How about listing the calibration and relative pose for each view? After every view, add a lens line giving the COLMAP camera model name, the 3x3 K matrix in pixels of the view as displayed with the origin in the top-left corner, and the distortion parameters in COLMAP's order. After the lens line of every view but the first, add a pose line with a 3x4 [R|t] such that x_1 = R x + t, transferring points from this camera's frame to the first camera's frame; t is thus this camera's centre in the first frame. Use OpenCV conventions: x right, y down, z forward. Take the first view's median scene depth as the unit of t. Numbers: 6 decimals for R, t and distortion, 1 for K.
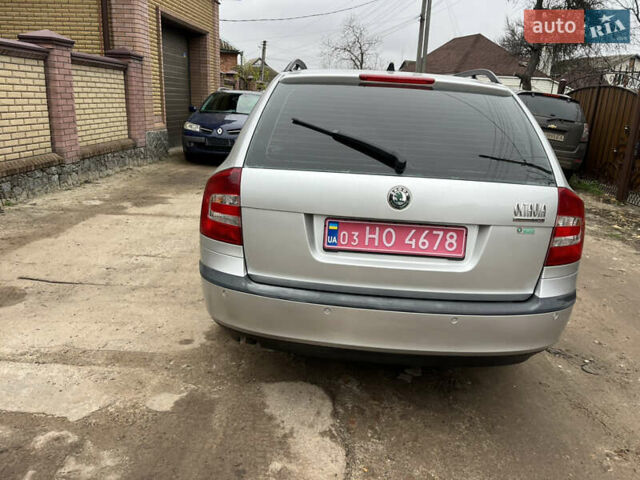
lens RADIAL K [[493.0, 0, 318.6], [0, 493.0, 243.4], [0, 0, 1]] dist [0.083911, -0.118167]
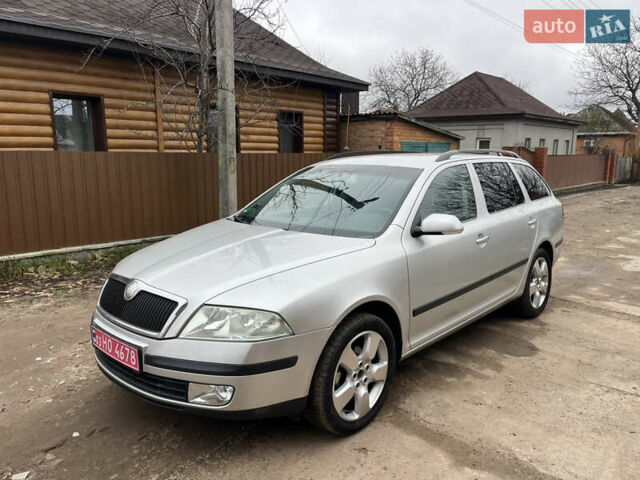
lens RADIAL K [[493.0, 0, 318.6], [0, 493.0, 243.4], [0, 0, 1]] dist [0.083911, -0.118167]
pose [[-0.767633, -0.165729, 0.619091, -0.531983], [0.144453, 0.896388, 0.419073, -0.712177], [-0.624398, 0.411124, -0.664156, 2.144270]]
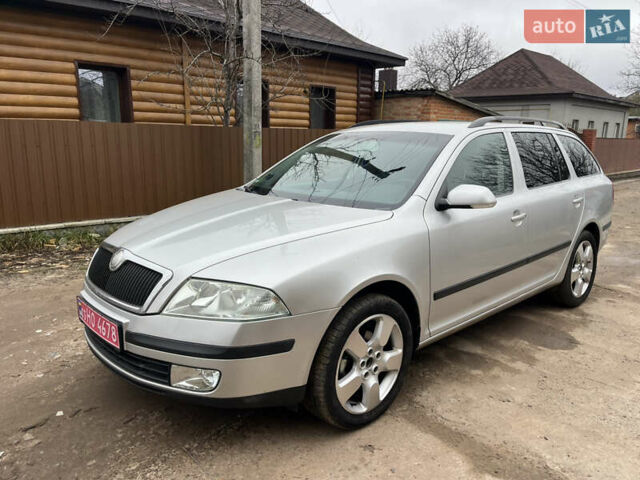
lens RADIAL K [[493.0, 0, 318.6], [0, 493.0, 243.4], [0, 0, 1]] dist [0.083911, -0.118167]
pose [[-0.718234, -0.206299, 0.664516, -0.512525], [0.151980, 0.885462, 0.439157, -0.664837], [-0.679001, 0.416410, -0.604616, 2.082729]]
